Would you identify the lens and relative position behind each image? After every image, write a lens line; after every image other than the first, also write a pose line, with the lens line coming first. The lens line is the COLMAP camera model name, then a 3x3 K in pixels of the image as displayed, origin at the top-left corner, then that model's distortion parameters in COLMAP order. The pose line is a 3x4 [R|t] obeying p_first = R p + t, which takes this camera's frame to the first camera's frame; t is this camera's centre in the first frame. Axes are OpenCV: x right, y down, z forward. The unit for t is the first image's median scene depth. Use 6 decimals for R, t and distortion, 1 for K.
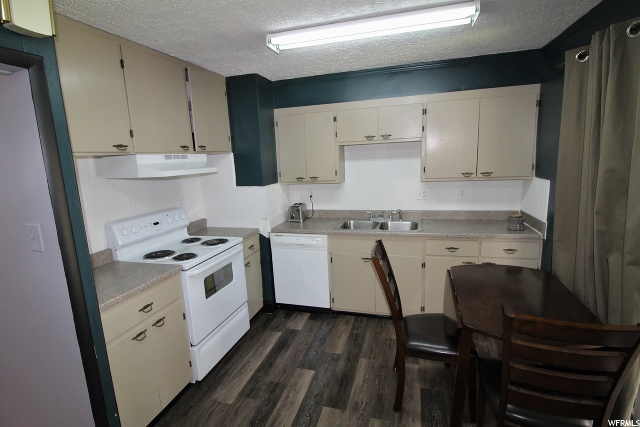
lens RADIAL K [[315.2, 0, 314.1], [0, 315.2, 211.9], [0, 0, 1]] dist [-0.000261, -0.014508]
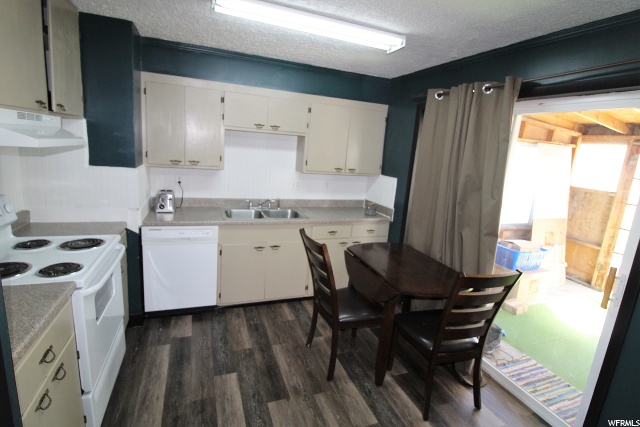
lens RADIAL K [[308.7, 0, 319.2], [0, 308.7, 207.0], [0, 0, 1]] dist [0.000889, -0.016400]
pose [[0.787256, -0.012671, 0.616496, -0.301539], [-0.005006, 0.999625, 0.026938, -0.008165], [-0.616606, -0.024293, 0.786897, 0.121596]]
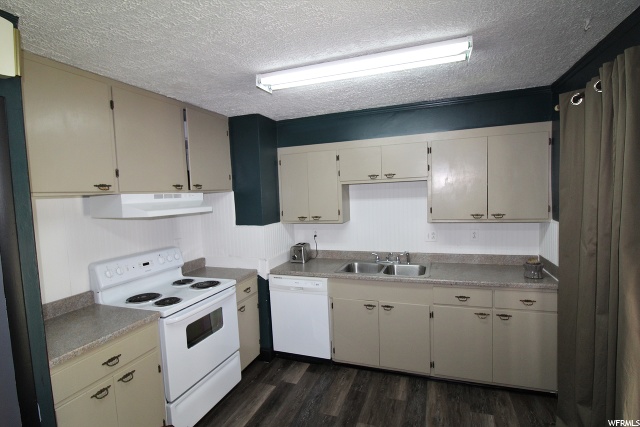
lens RADIAL K [[312.7, 0, 320.0], [0, 312.7, 213.5], [0, 0, 1]] dist [0.000367, -0.014950]
pose [[0.998475, 0.009605, -0.054368, 0.073024], [-0.015301, 0.994318, -0.105341, -0.021949], [0.053047, 0.106012, 0.992949, 0.058209]]
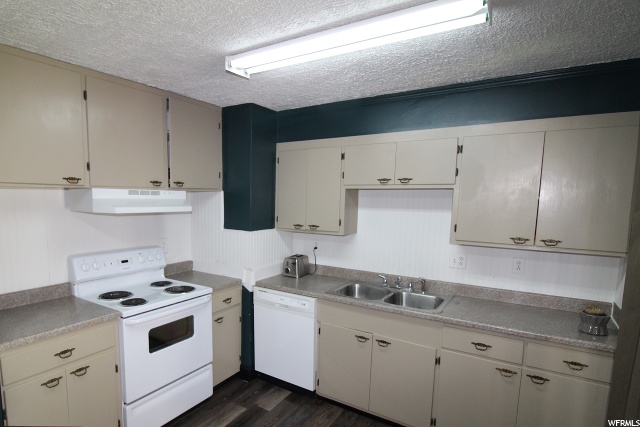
lens RADIAL K [[355.3, 0, 273.2], [0, 355.3, 238.8], [0, 0, 1]] dist [0.001827, -0.015650]
pose [[0.949362, 0.093057, -0.300086, 0.209999], [-0.108414, 0.993493, -0.034901, -0.037454], [0.294886, 0.065667, 0.953273, 0.105413]]
